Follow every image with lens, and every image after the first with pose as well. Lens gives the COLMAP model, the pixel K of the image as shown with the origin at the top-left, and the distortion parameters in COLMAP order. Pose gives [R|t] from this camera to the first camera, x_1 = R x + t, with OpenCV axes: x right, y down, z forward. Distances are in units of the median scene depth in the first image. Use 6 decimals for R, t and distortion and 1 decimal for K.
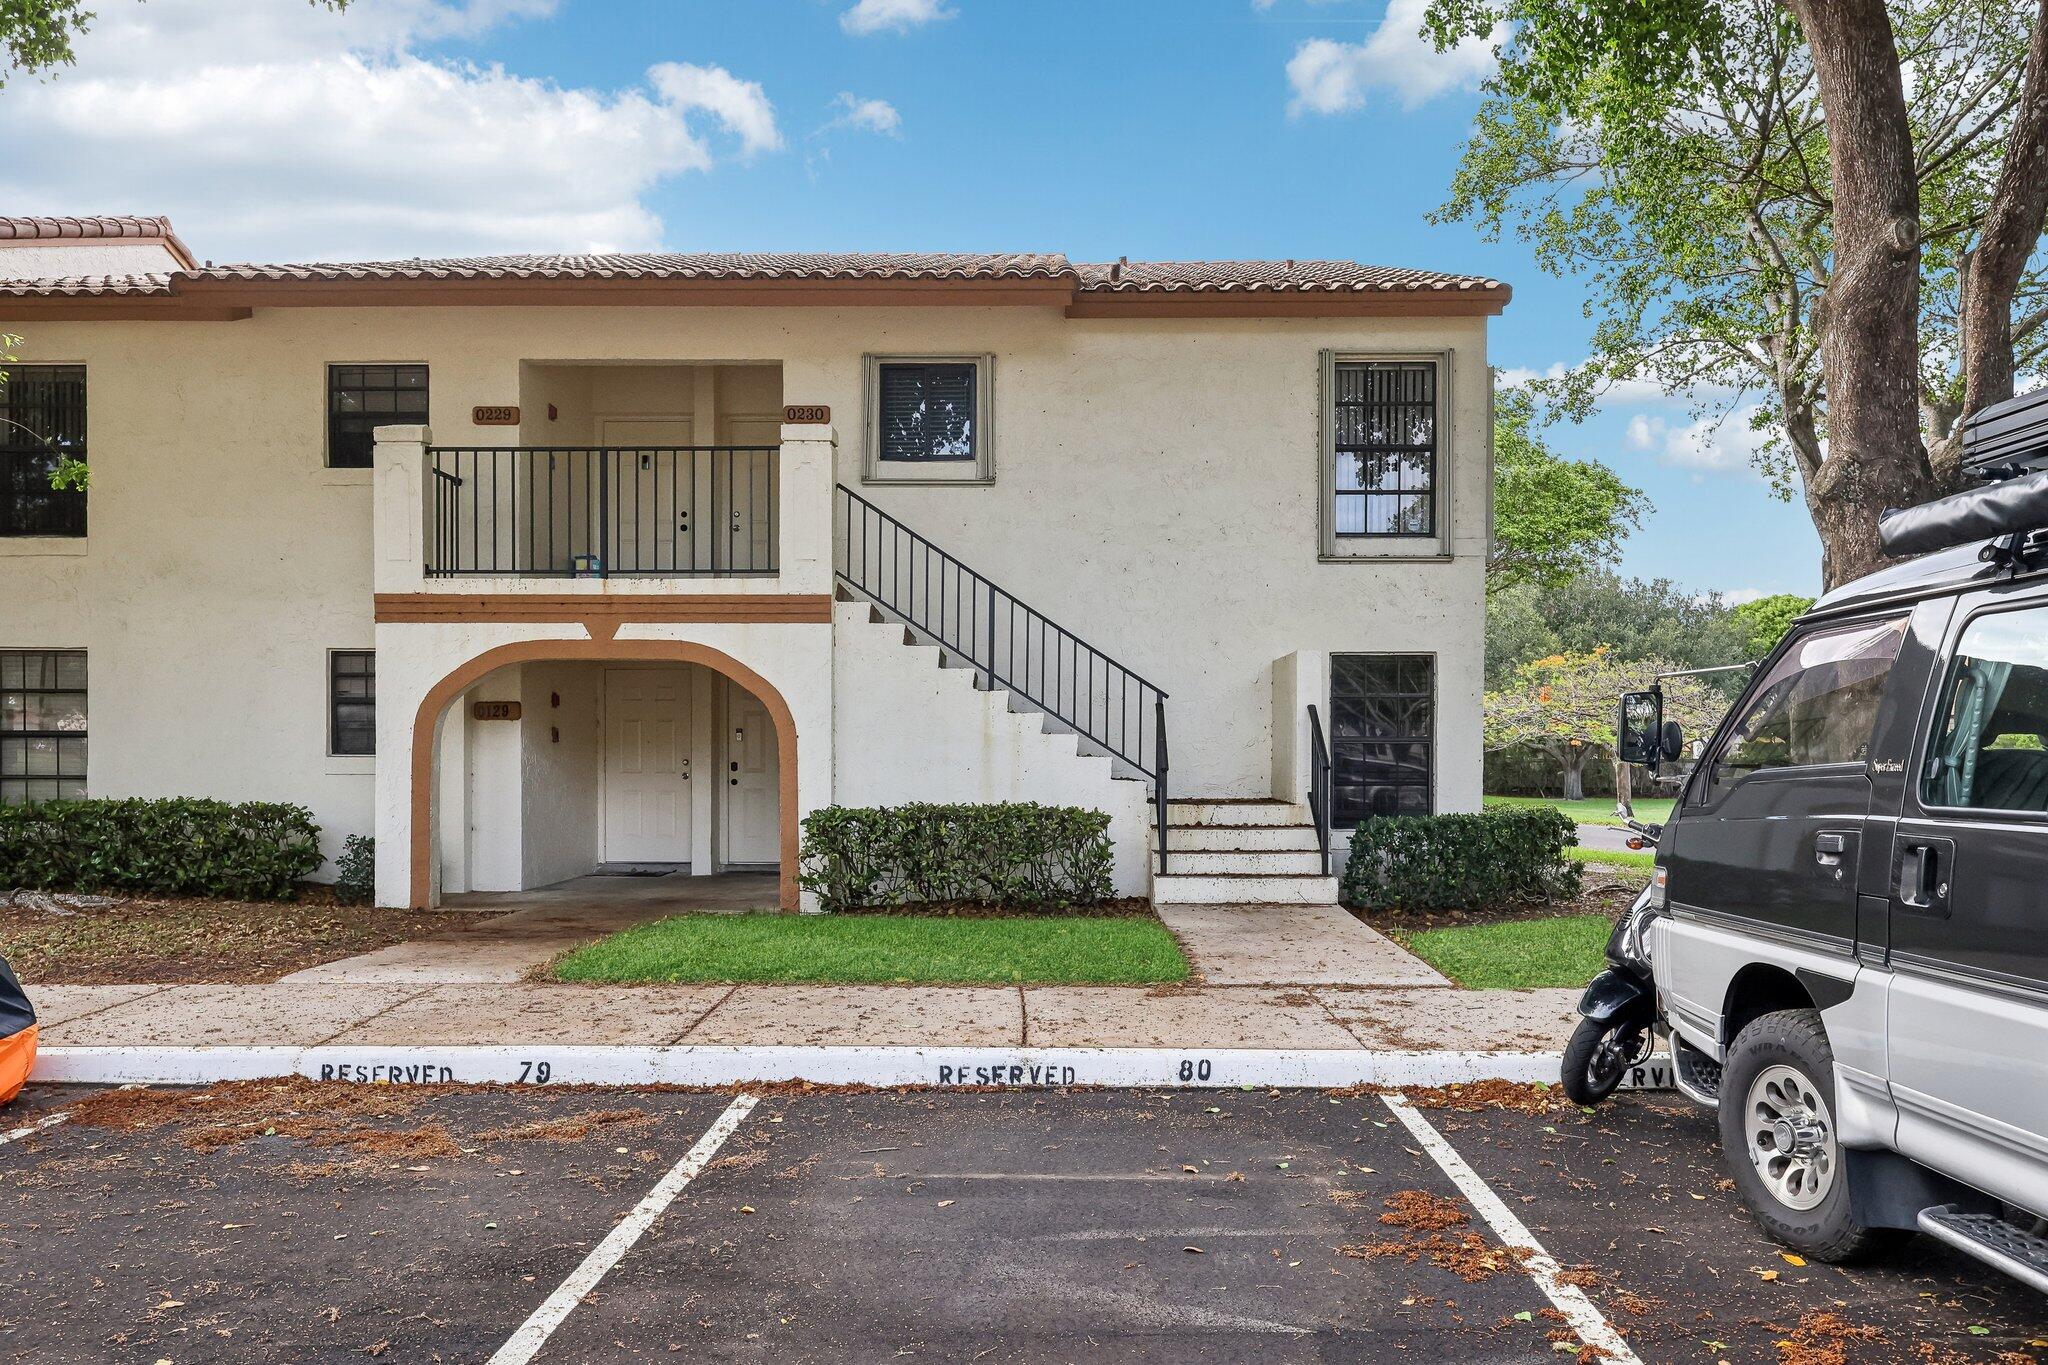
lens RADIAL K [[1584.7, 0, 1077.3], [0, 1584.7, 788.8], [0, 0, 1]] dist [-0.000307, -0.000752]
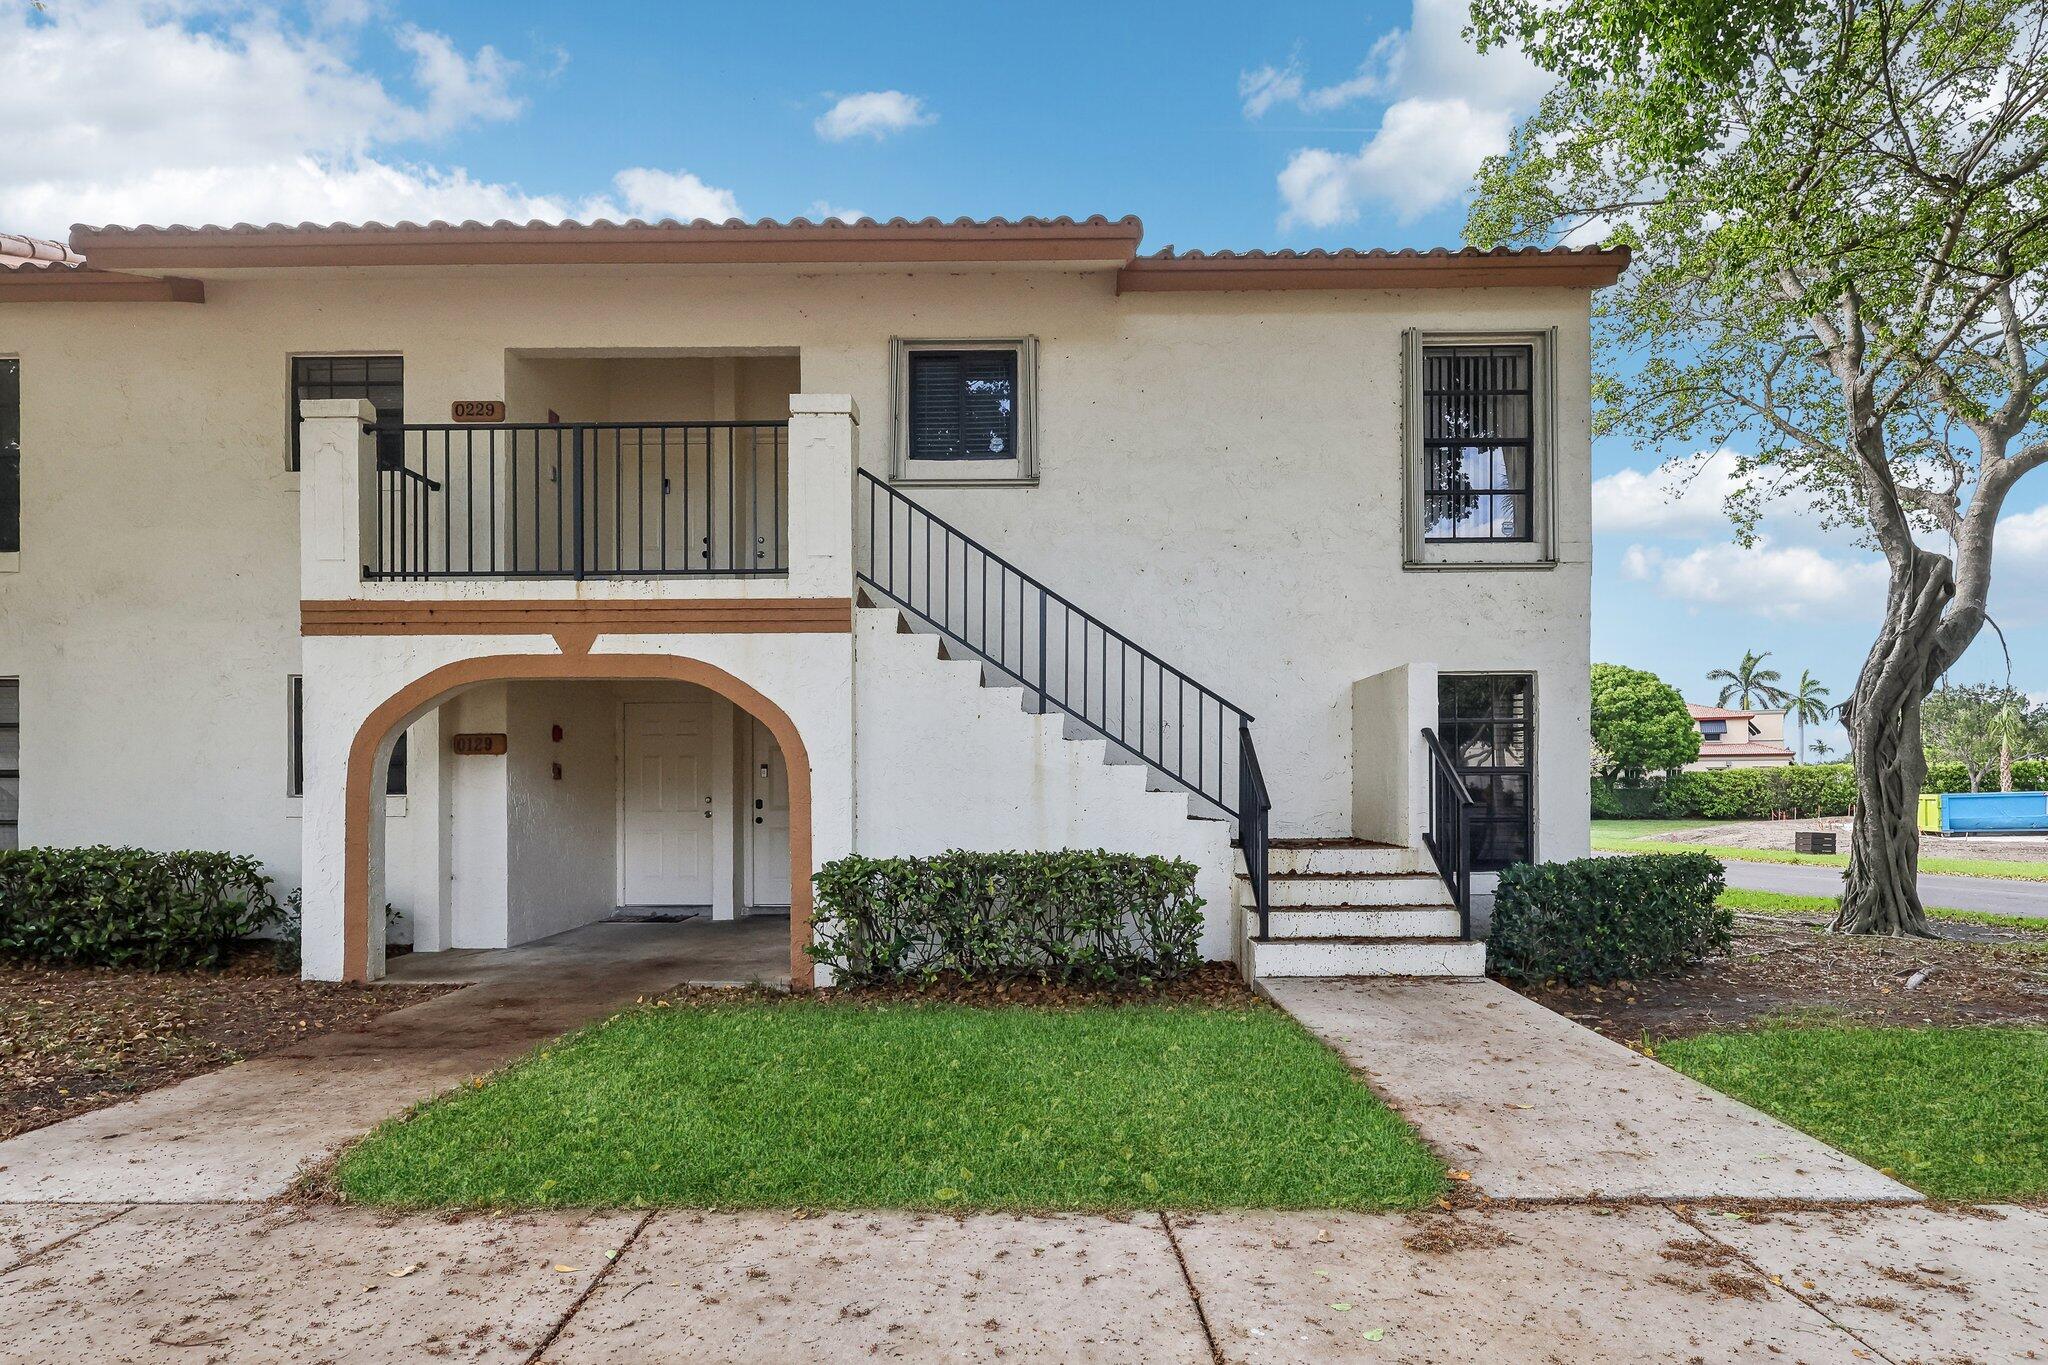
lens RADIAL K [[1172.0, 0, 1018.6], [0, 1172.0, 795.6], [0, 0, 1]] dist [0.000125, -0.000312]
pose [[0.999439, -0.005923, -0.032967, -0.047341], [0.005415, 0.999866, -0.015480, -0.009509], [0.033054, 0.015293, 0.999337, 0.386013]]
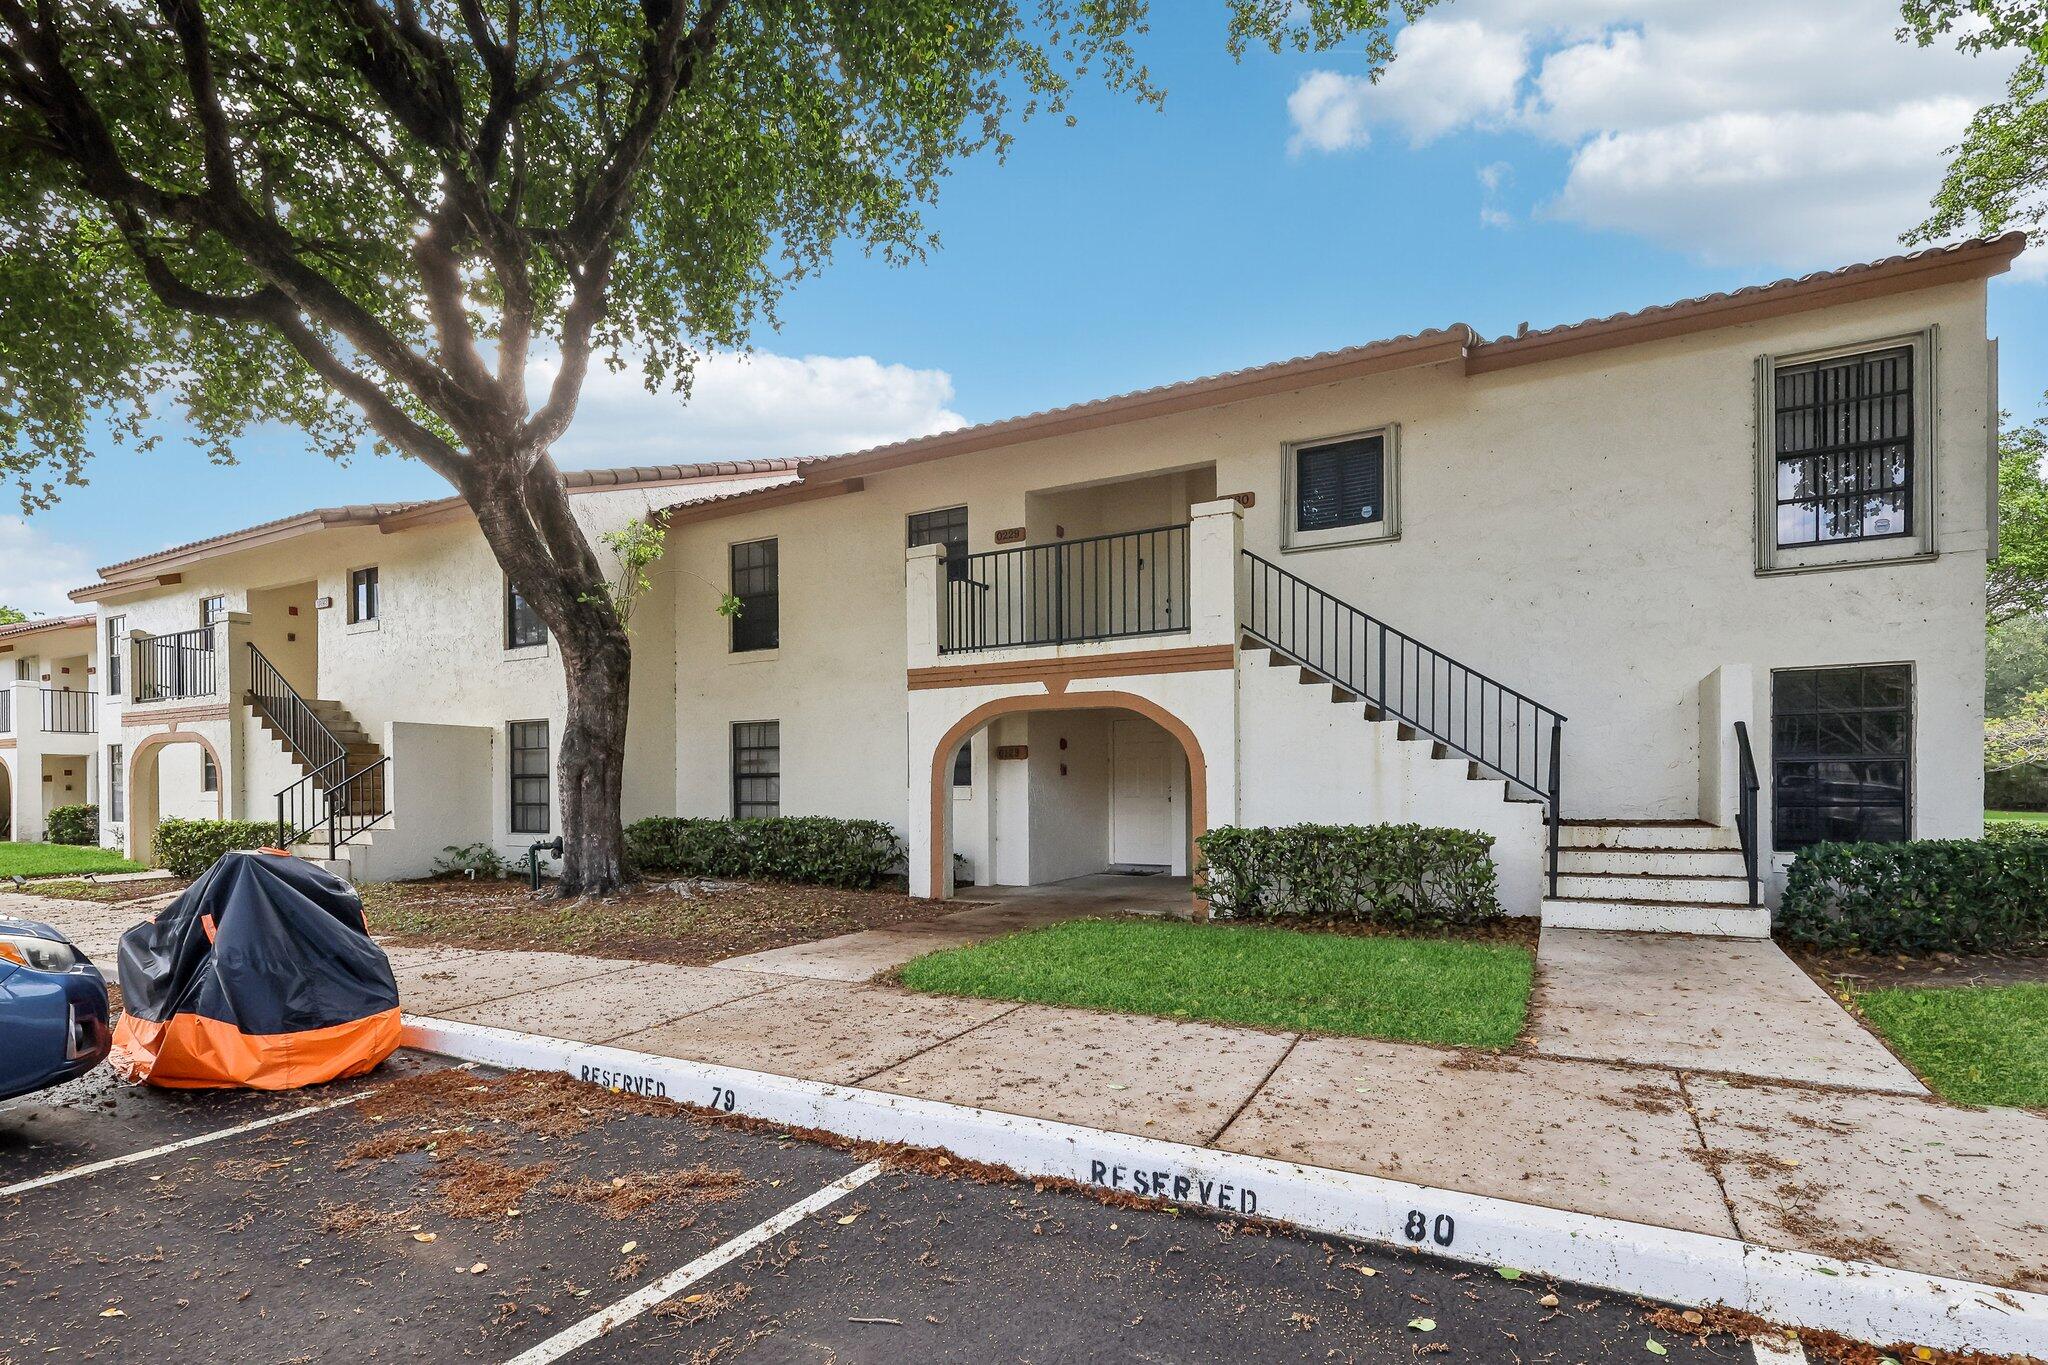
lens RADIAL K [[1001.6, 0, 1023.9], [0, 1001.6, 802.4], [0, 0, 1]] dist [-0.001364, 0.000551]
pose [[0.870917, -0.003267, -0.491419, 0.070801], [0.001656, 0.999992, -0.003713, -0.003689], [0.491427, 0.002420, 0.870915, 0.277701]]
